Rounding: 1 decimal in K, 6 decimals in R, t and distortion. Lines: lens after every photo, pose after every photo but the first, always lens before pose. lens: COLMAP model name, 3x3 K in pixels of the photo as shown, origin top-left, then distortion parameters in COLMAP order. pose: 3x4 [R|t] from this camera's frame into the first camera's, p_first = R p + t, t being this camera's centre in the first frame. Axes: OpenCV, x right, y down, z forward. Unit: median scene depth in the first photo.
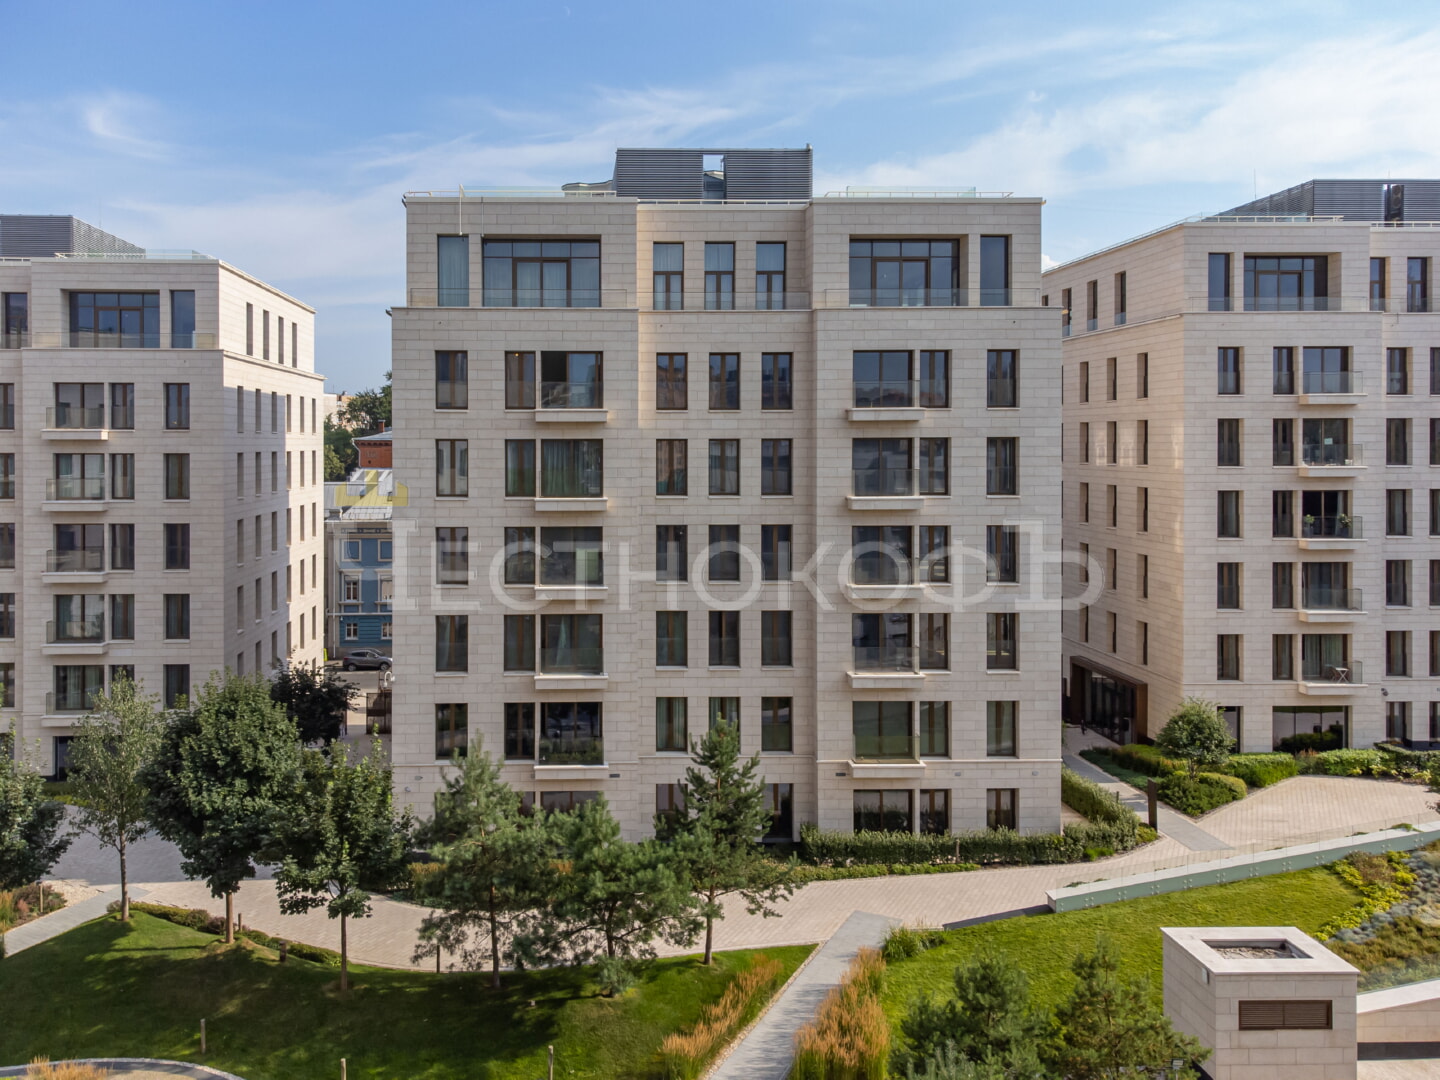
lens RADIAL K [[1015.7, 0, 720.0], [0, 1015.7, 540.0], [0, 0, 1]] dist [0.012443, 0.008931]
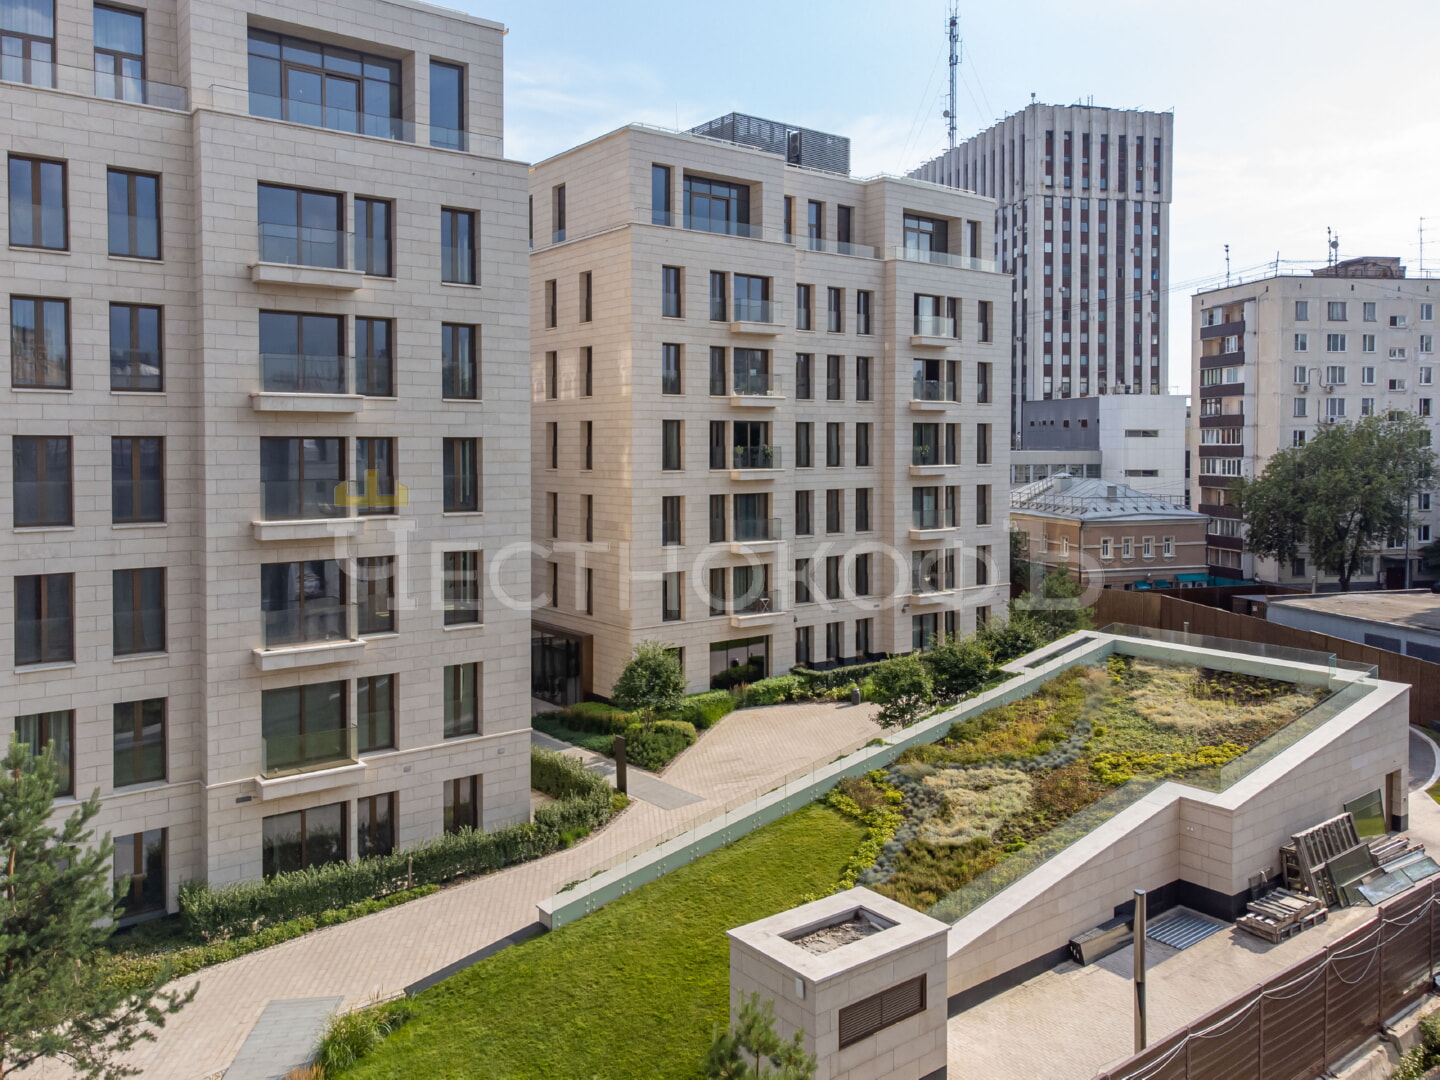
lens RADIAL K [[997.4, 0, 669.4], [0, 997.4, 440.1], [0, 0, 1]] dist [0.035965, 0.005500]
pose [[0.859888, -0.004664, 0.510462, 0.015961], [0.049718, 0.995969, -0.074652, 0.048208], [-0.508057, 0.089571, 0.856654, 0.223525]]
